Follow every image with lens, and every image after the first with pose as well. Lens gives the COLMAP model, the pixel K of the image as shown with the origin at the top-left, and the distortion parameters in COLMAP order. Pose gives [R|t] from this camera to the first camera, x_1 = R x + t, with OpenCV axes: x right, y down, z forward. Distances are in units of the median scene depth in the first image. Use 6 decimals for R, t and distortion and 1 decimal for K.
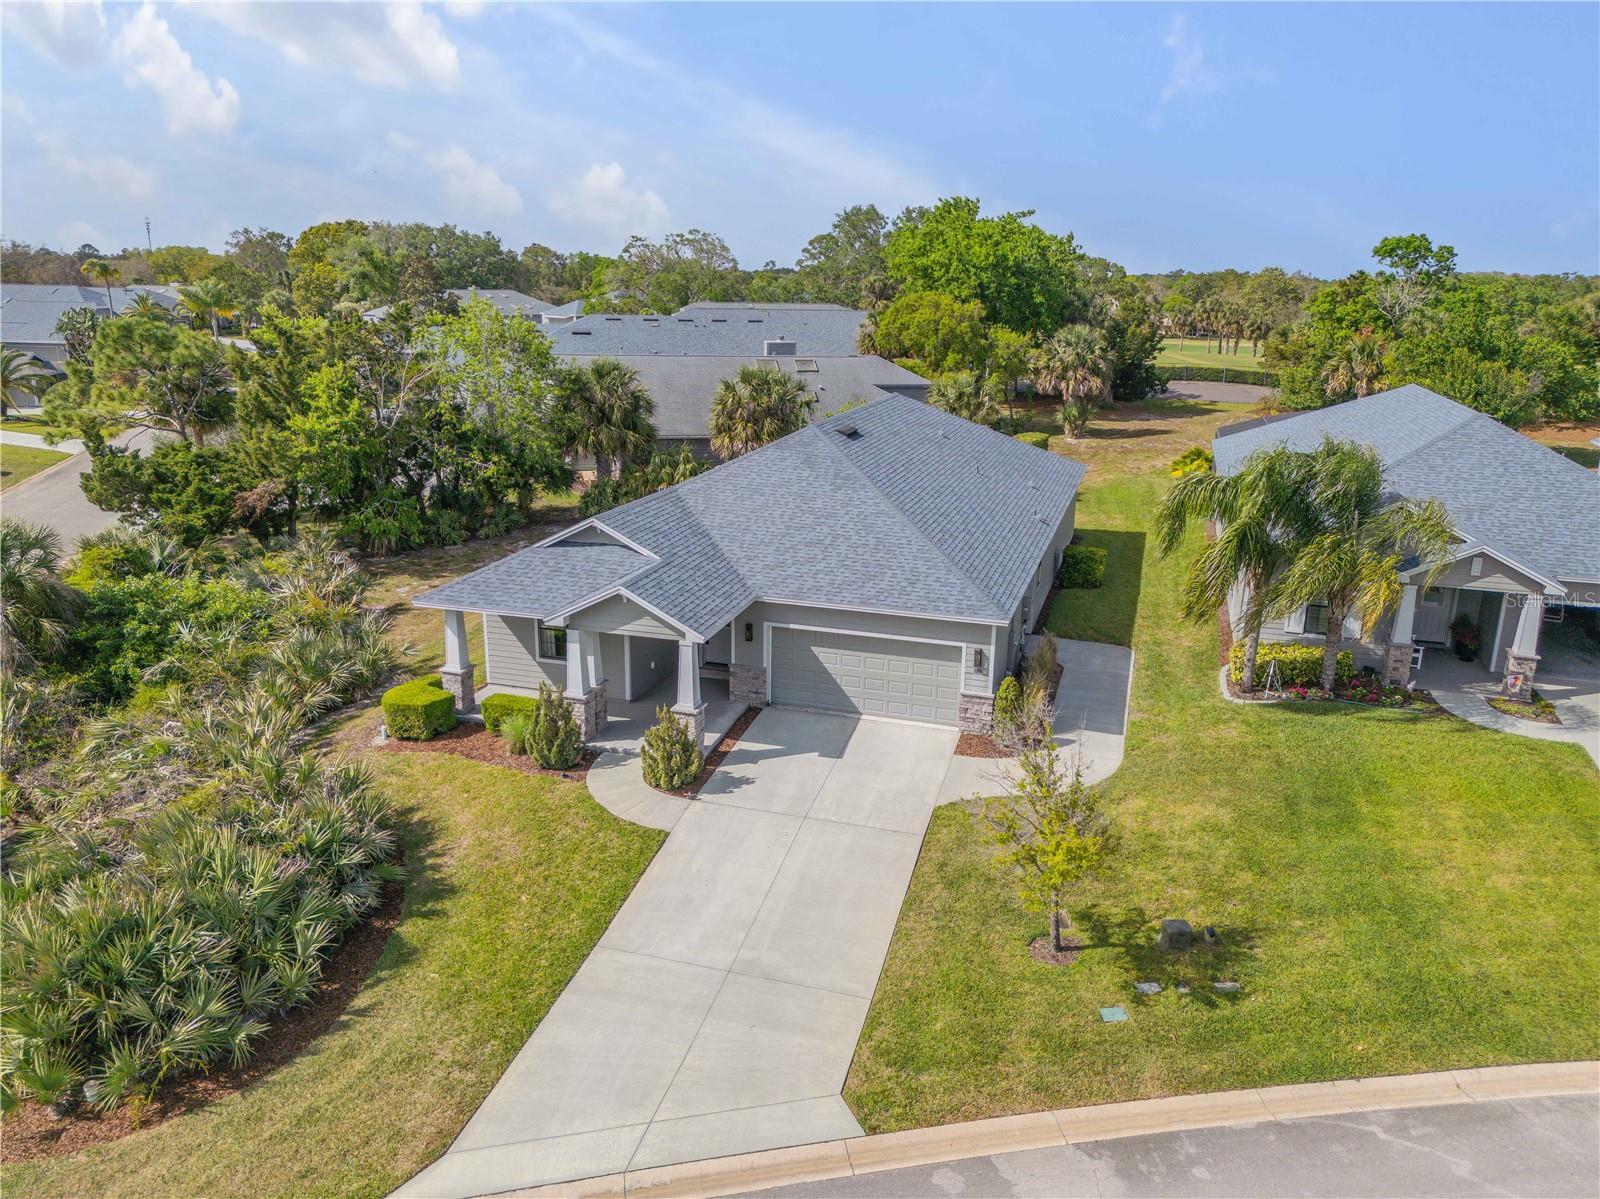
lens RADIAL K [[1150.1, 0, 809.1], [0, 1150.1, 598.5], [0, 0, 1]] dist [0.092034, -0.110569]
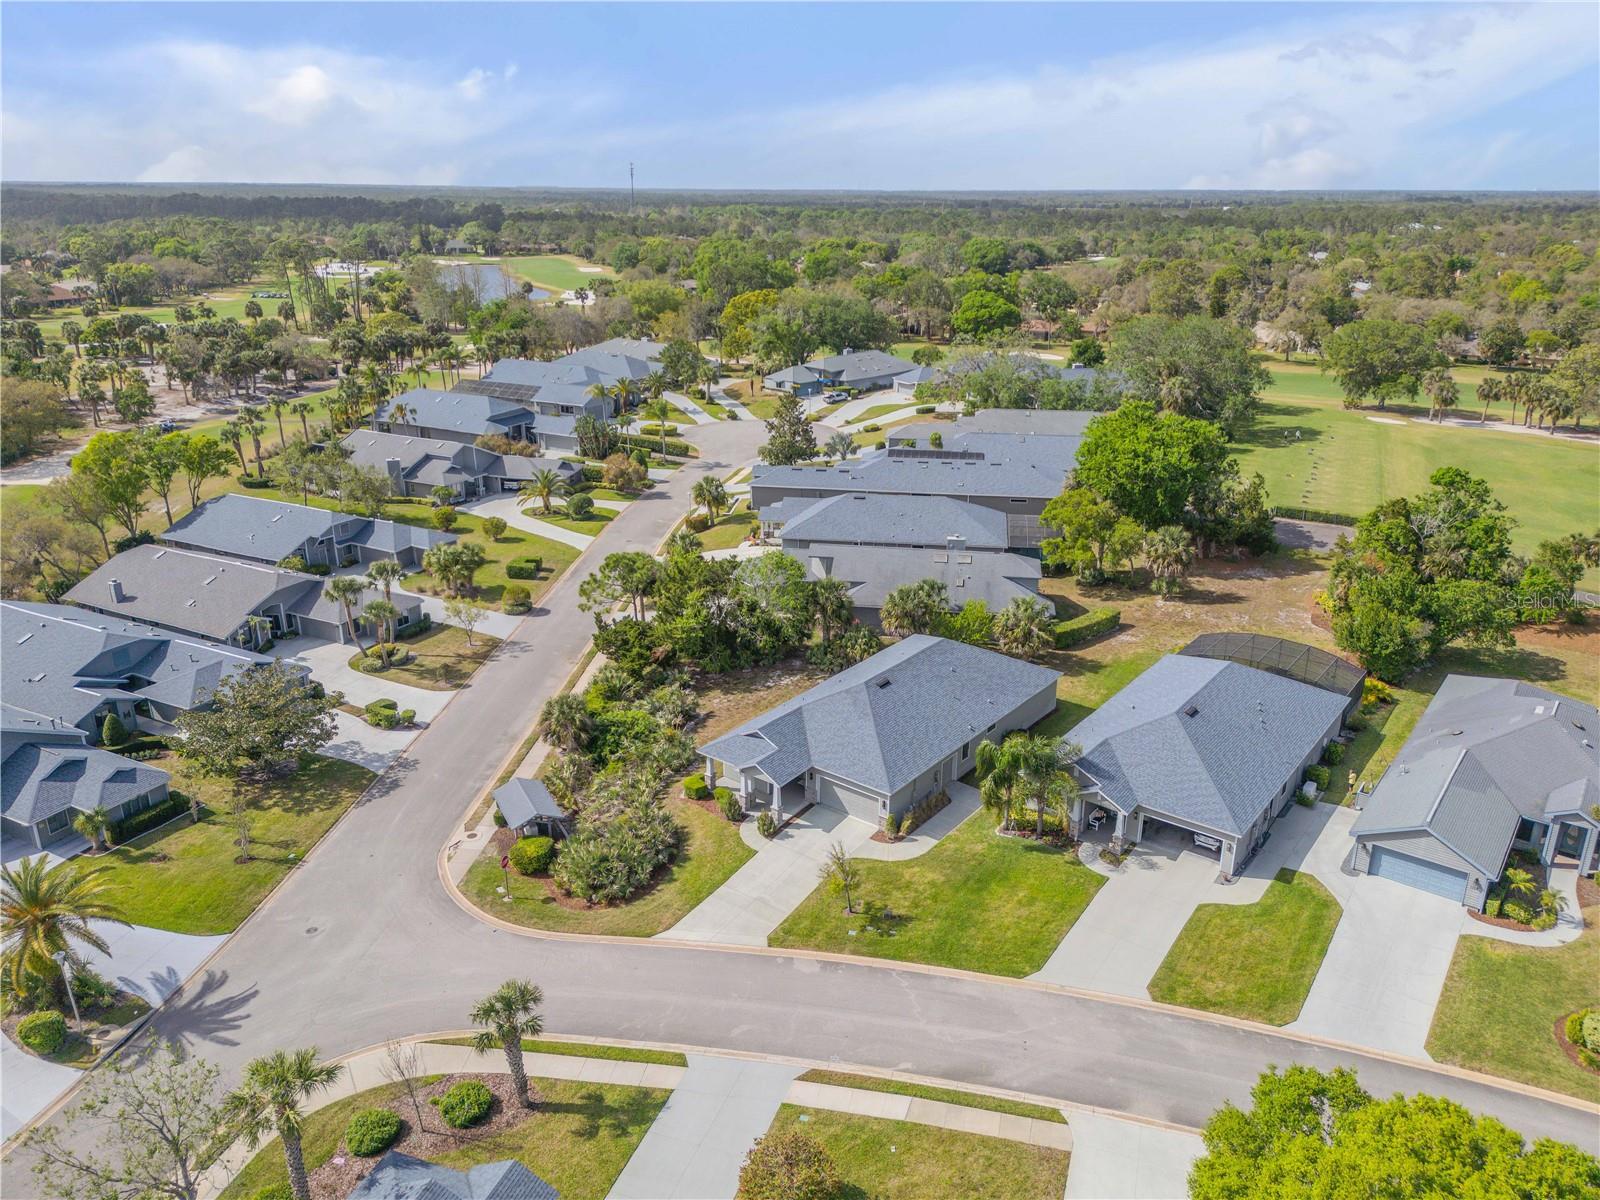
lens RADIAL K [[1150.1, 0, 809.1], [0, 1150.1, 599.0], [0, 0, 1]] dist [0.092034, -0.110569]
pose [[0.937353, 0.105584, -0.331996, 0.819030], [-0.082372, 0.993117, 0.083270, -0.626544], [0.338503, -0.050706, 0.939598, -1.543752]]
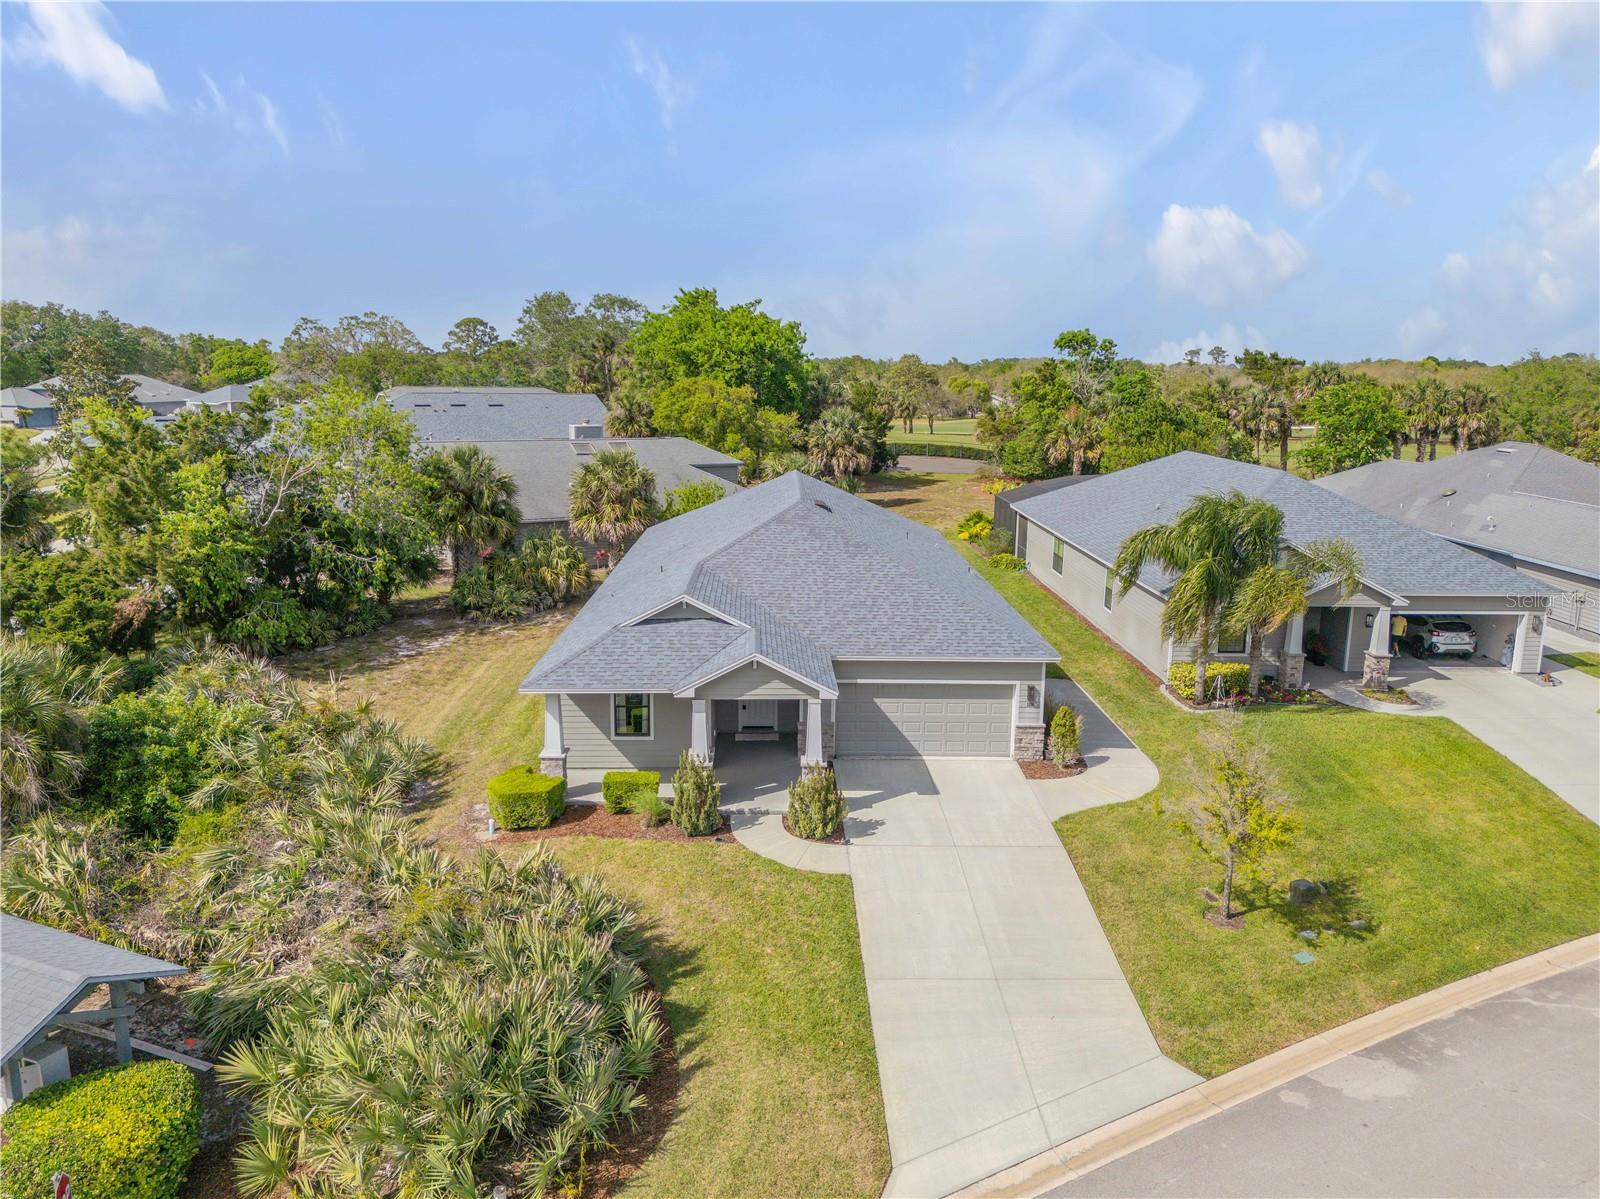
lens RADIAL K [[1150.1, 0, 809.1], [0, 1150.1, 598.5], [0, 0, 1]] dist [0.092034, -0.110569]
pose [[0.946770, -0.066911, 0.314881, -0.414867], [0.088008, 0.994696, -0.053248, 0.000058], [-0.309648, 0.078126, 0.947636, -0.025162]]
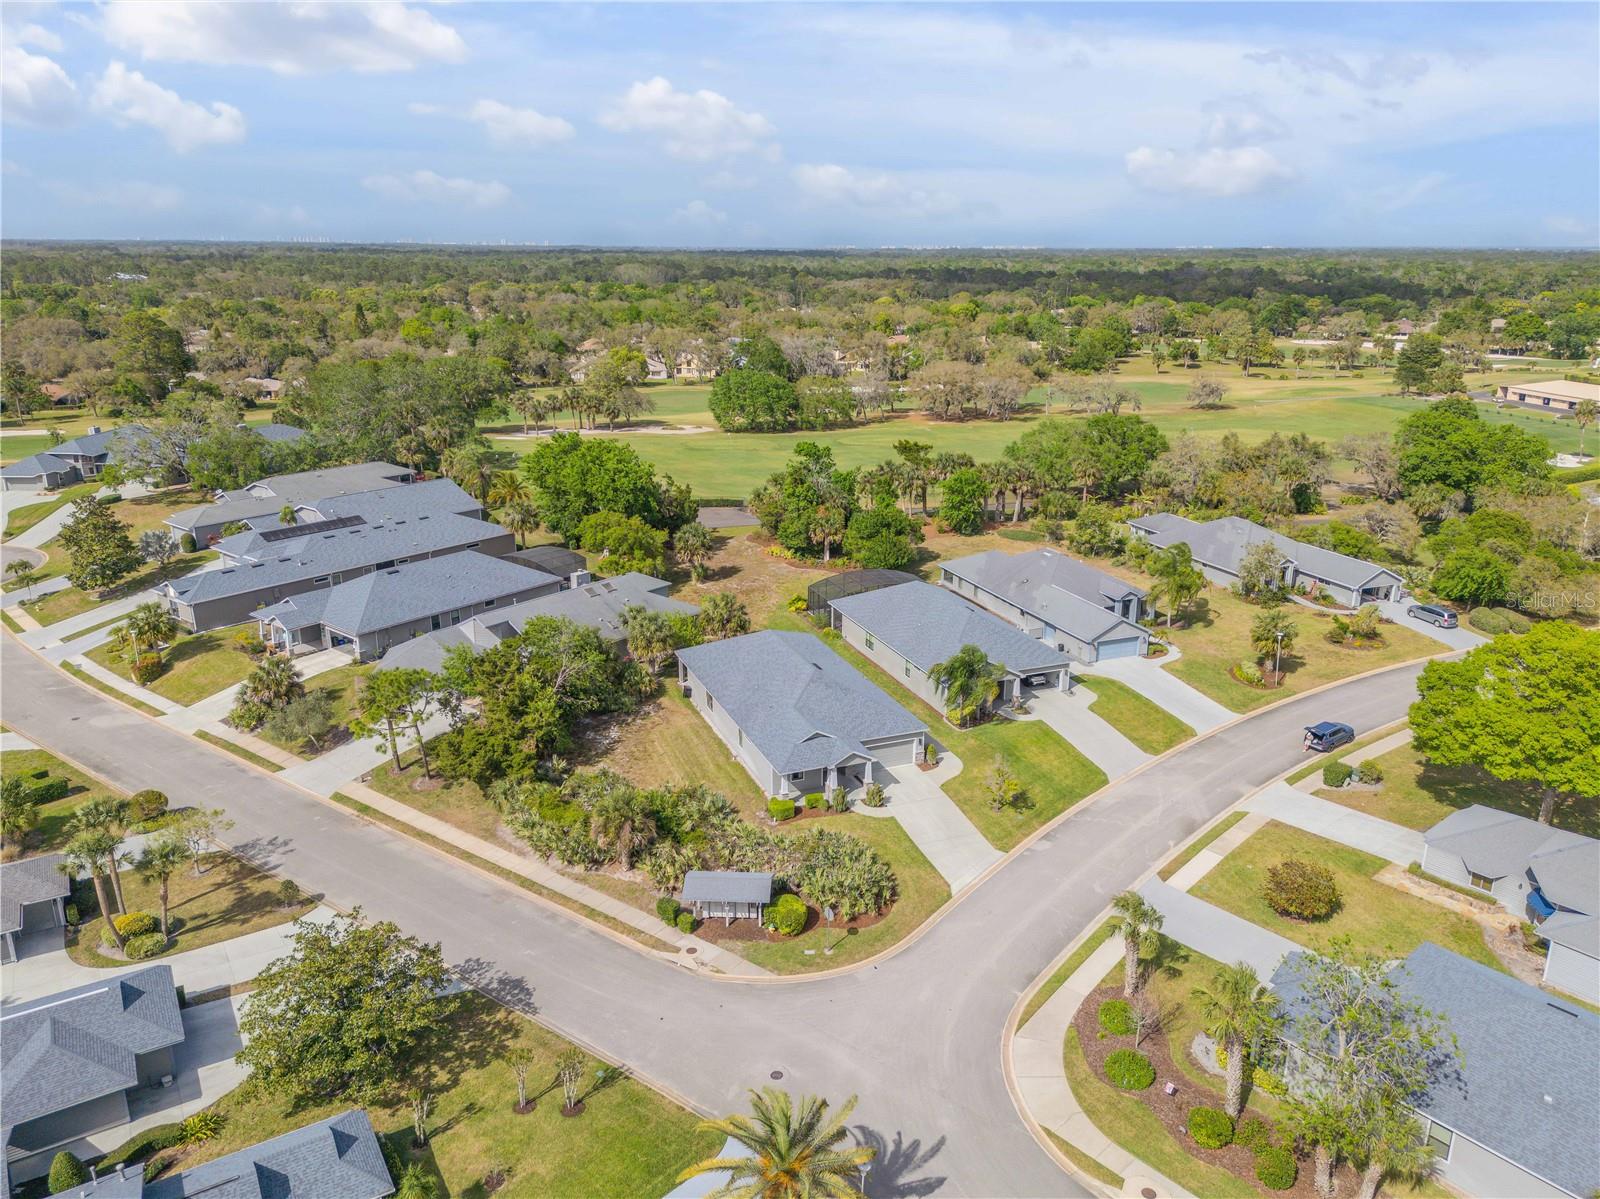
lens RADIAL K [[1150.1, 0, 809.1], [0, 1150.1, 598.5], [0, 0, 1]] dist [0.092034, -0.110569]
pose [[0.773562, -0.198612, 0.601793, -1.981492], [0.176235, 0.979581, 0.096758, -0.715624], [-0.608723, 0.031209, 0.792769, -1.414509]]
